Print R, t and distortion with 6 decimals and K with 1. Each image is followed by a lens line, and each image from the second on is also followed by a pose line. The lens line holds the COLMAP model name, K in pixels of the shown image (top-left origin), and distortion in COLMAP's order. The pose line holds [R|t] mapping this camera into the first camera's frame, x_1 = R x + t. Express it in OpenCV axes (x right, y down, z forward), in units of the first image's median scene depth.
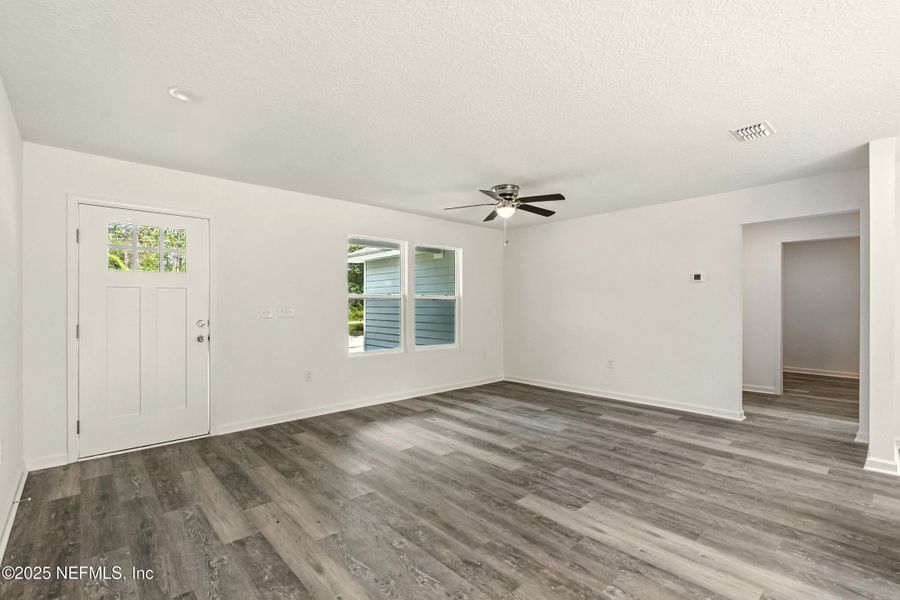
lens RADIAL K [[408.8, 0, 450.0], [0, 408.8, 300.0], [0, 0, 1]] dist [-0.001940, 0.000030]
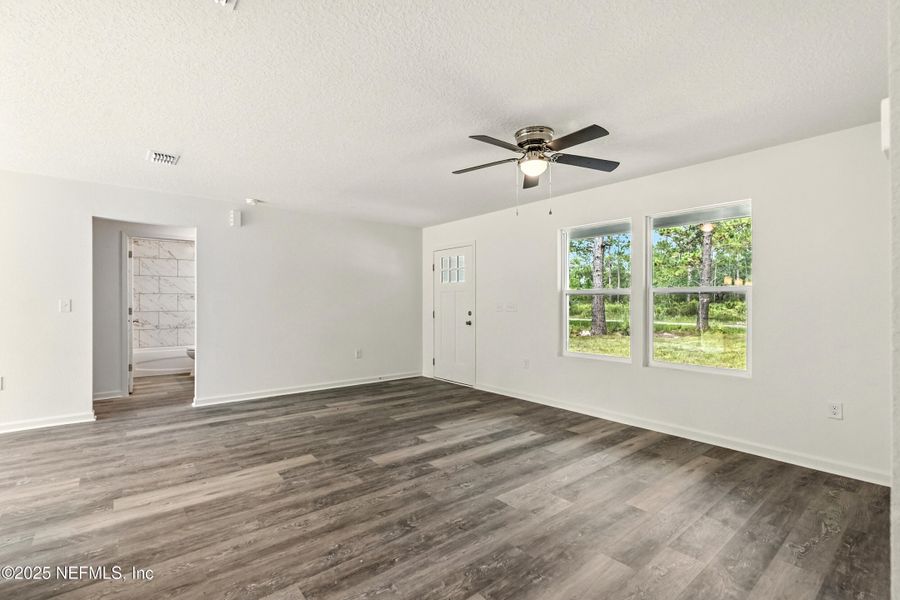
lens RADIAL K [[408.8, 0, 450.0], [0, 408.8, 300.0], [0, 0, 1]] dist [-0.001940, 0.000030]
pose [[-0.053349, -0.004733, -0.998565, 1.234506], [0.012942, 0.999902, -0.005431, 0.019116], [0.998492, -0.013213, -0.053282, 1.313539]]
